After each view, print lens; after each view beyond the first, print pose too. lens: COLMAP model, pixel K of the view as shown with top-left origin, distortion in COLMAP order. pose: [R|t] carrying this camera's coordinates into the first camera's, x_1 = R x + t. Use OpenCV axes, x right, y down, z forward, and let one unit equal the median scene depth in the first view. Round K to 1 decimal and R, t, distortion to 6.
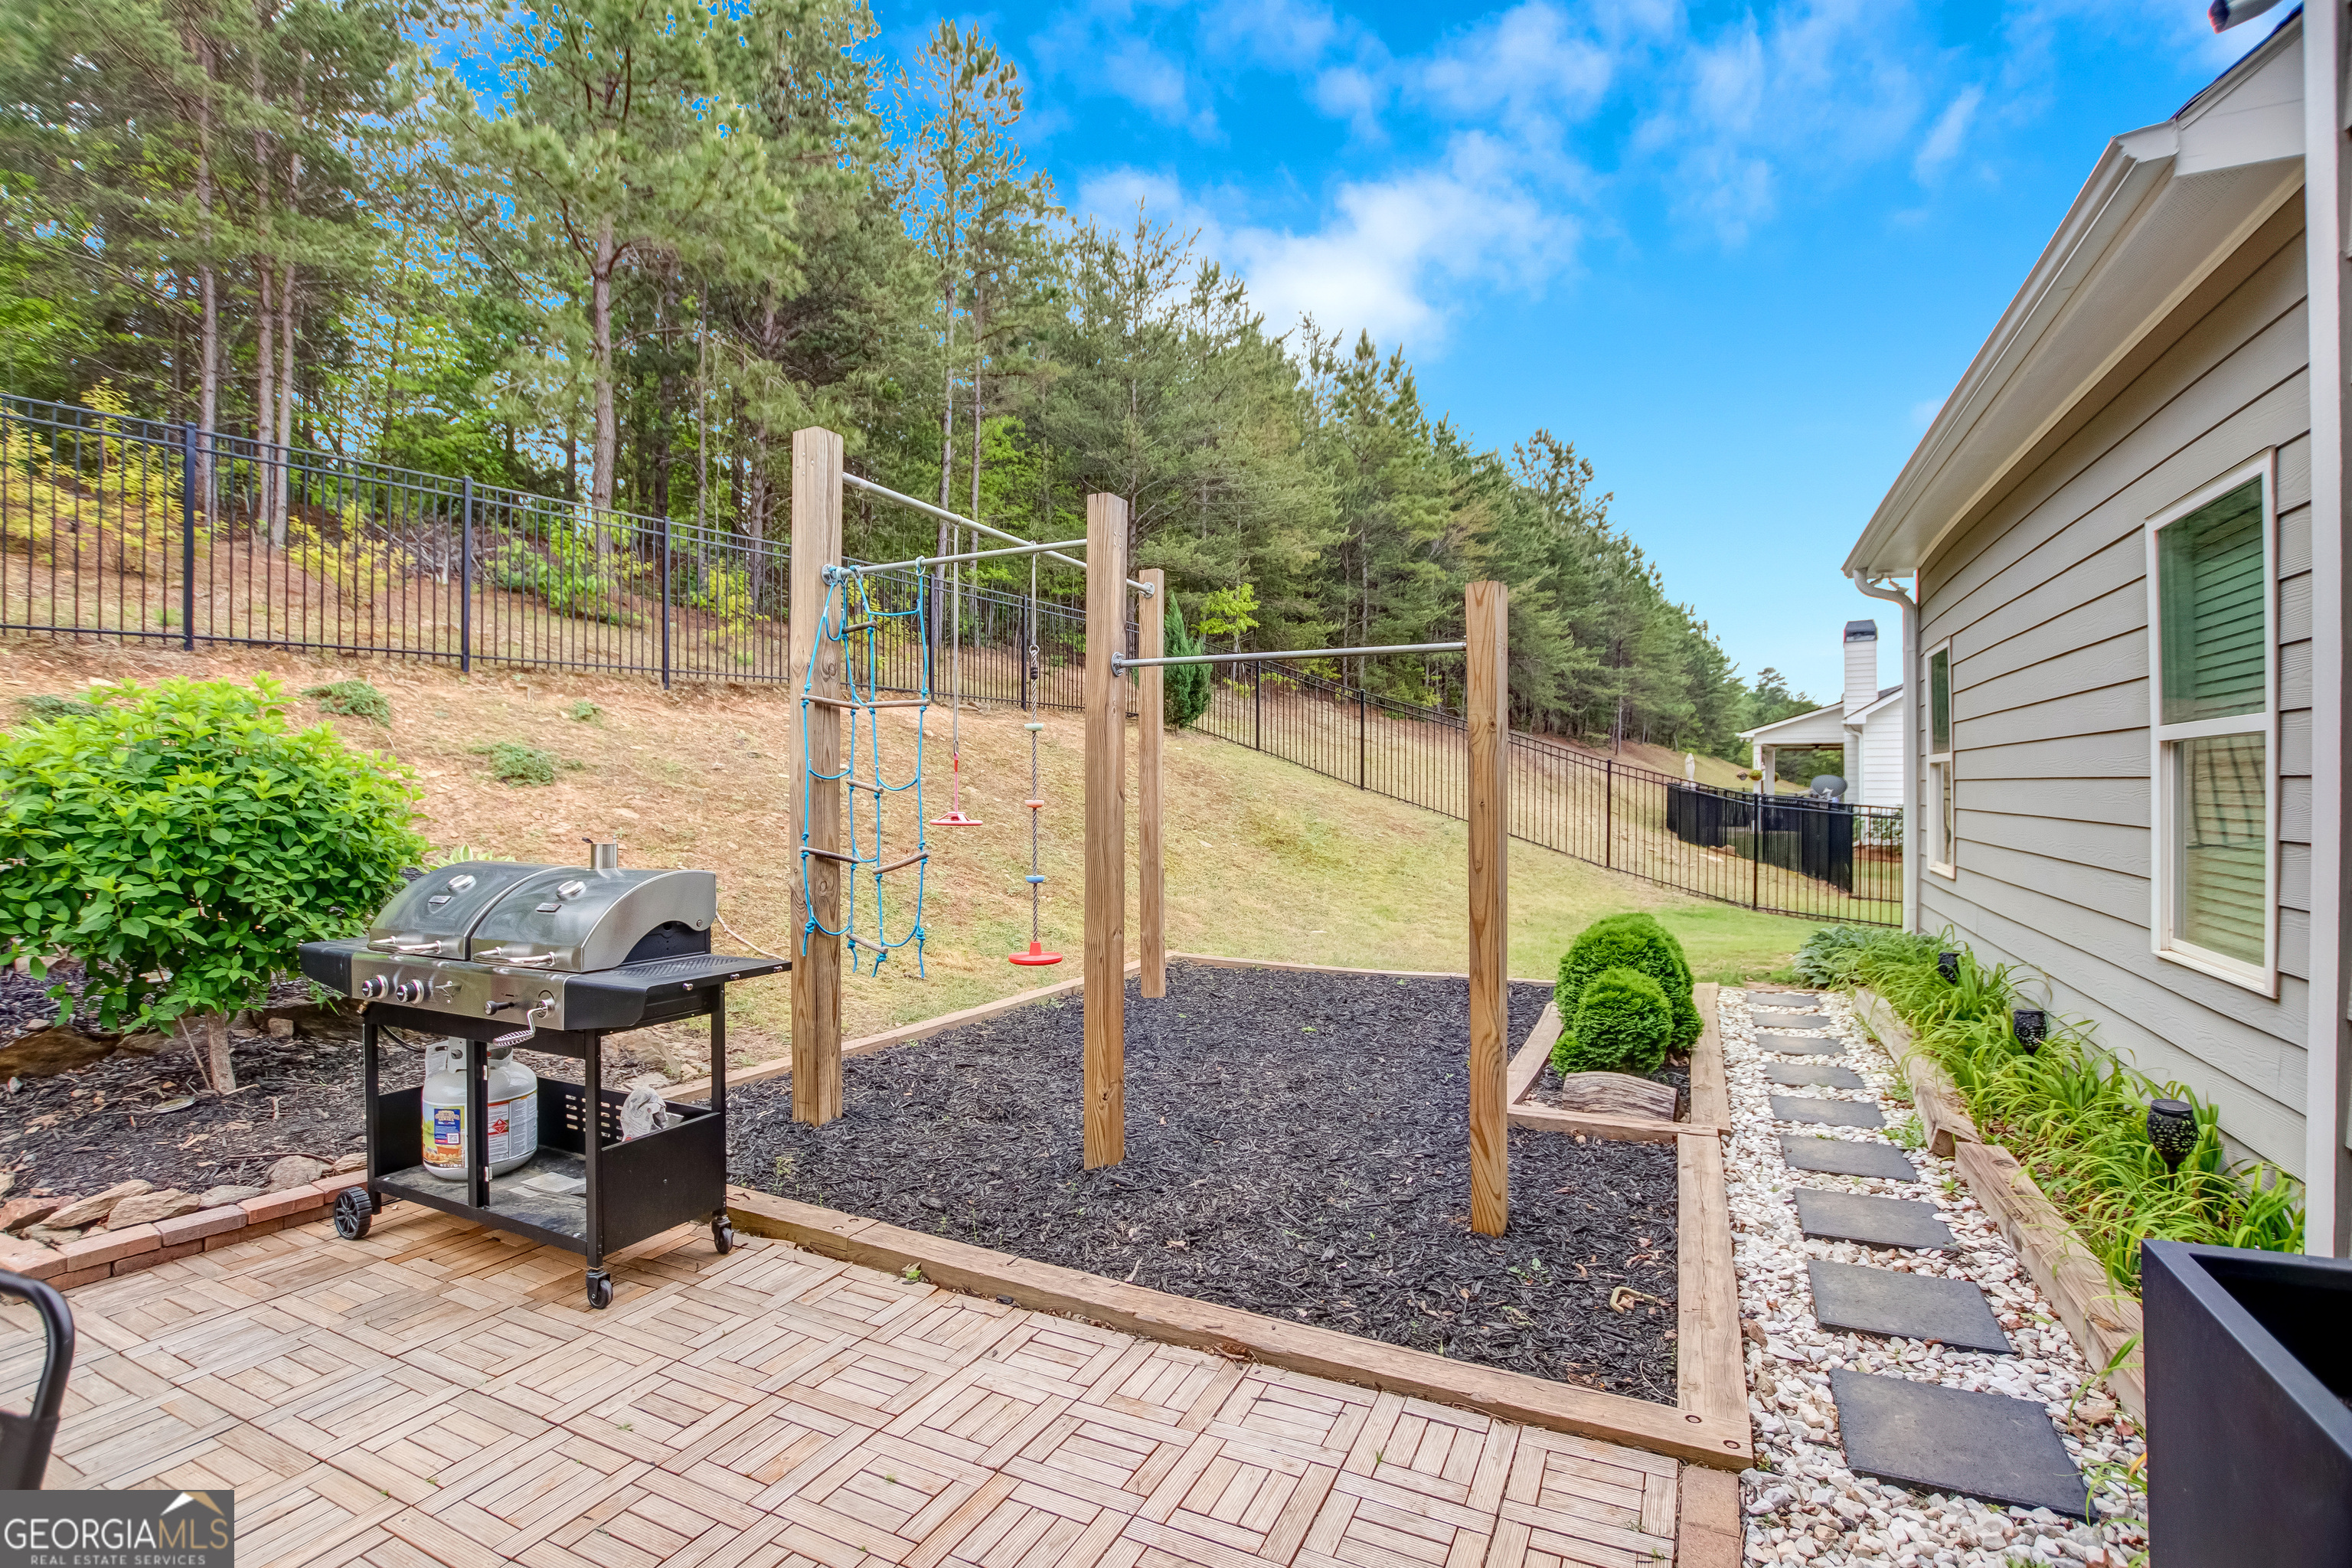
lens RADIAL K [[1093.3, 0, 1168.2], [0, 1093.3, 783.8], [0, 0, 1]] dist [-0.024604, -0.001697]
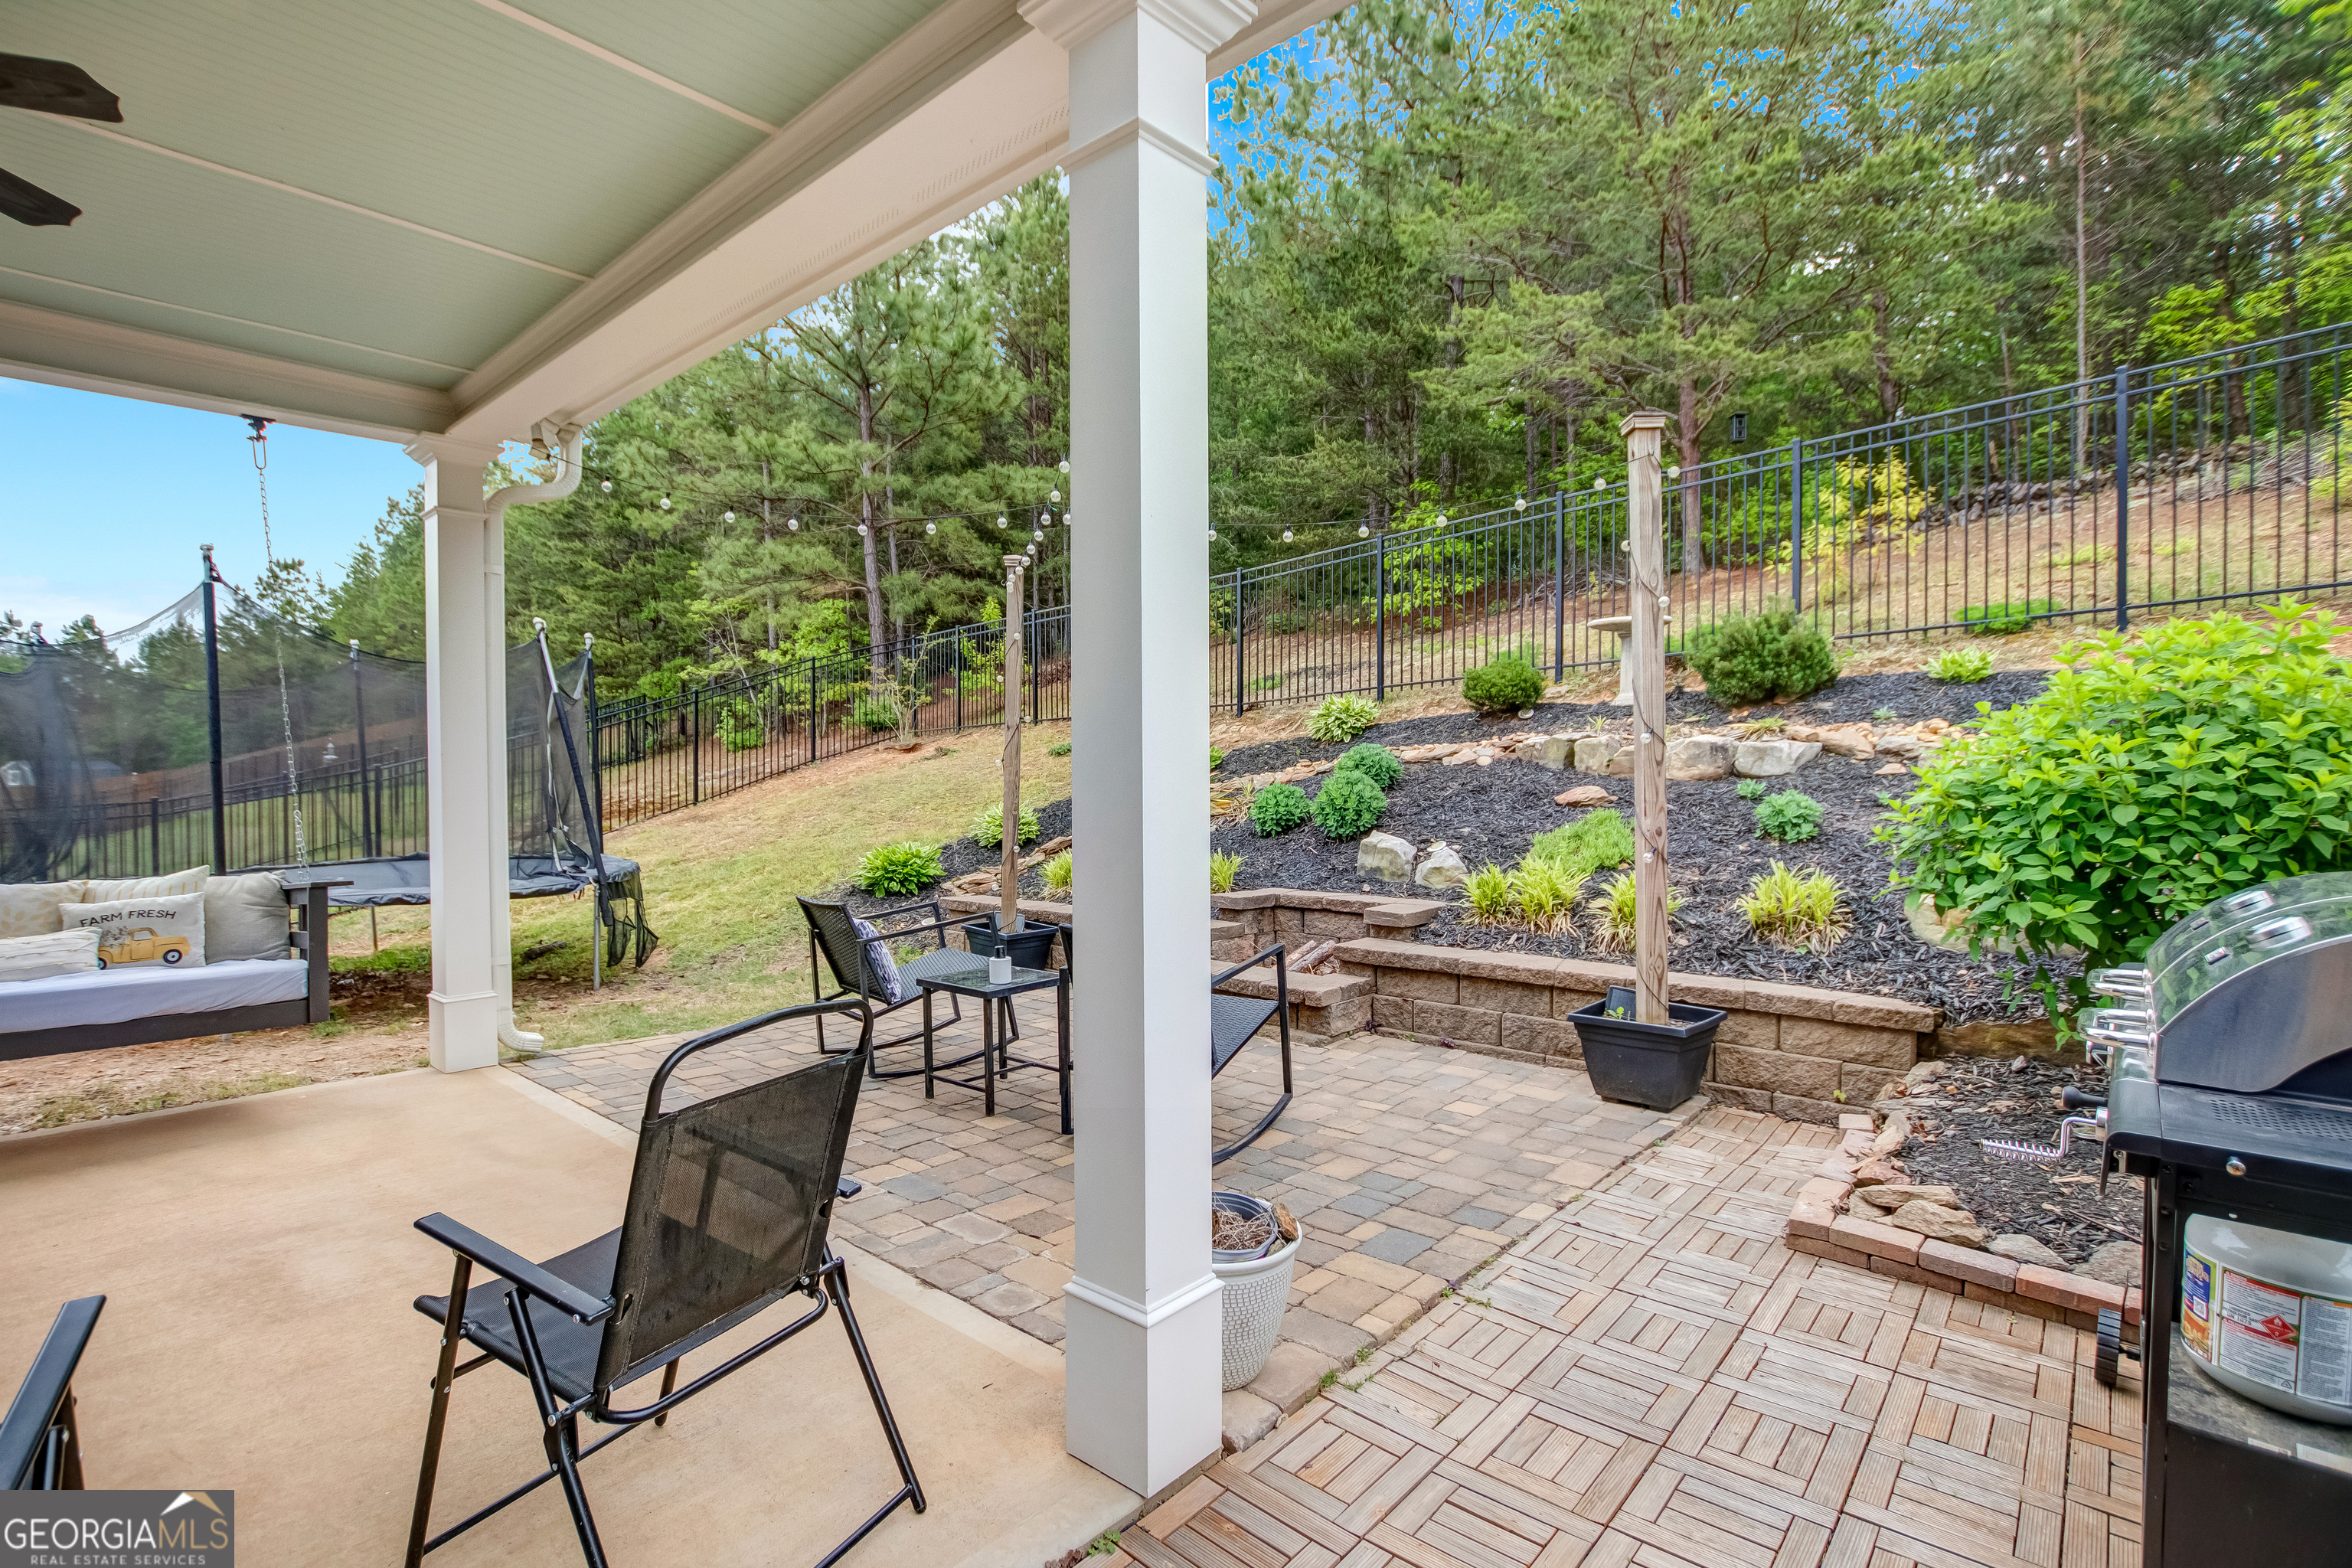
lens RADIAL K [[1093.3, 0, 1169.6], [0, 1093.3, 794.9], [0, 0, 1]] dist [-0.024604, -0.001697]
pose [[-0.278270, 0.021350, -0.960265, 0.081281], [0.006264, 0.999772, 0.020413, 0.014364], [0.960482, -0.000334, -0.278341, 0.575452]]
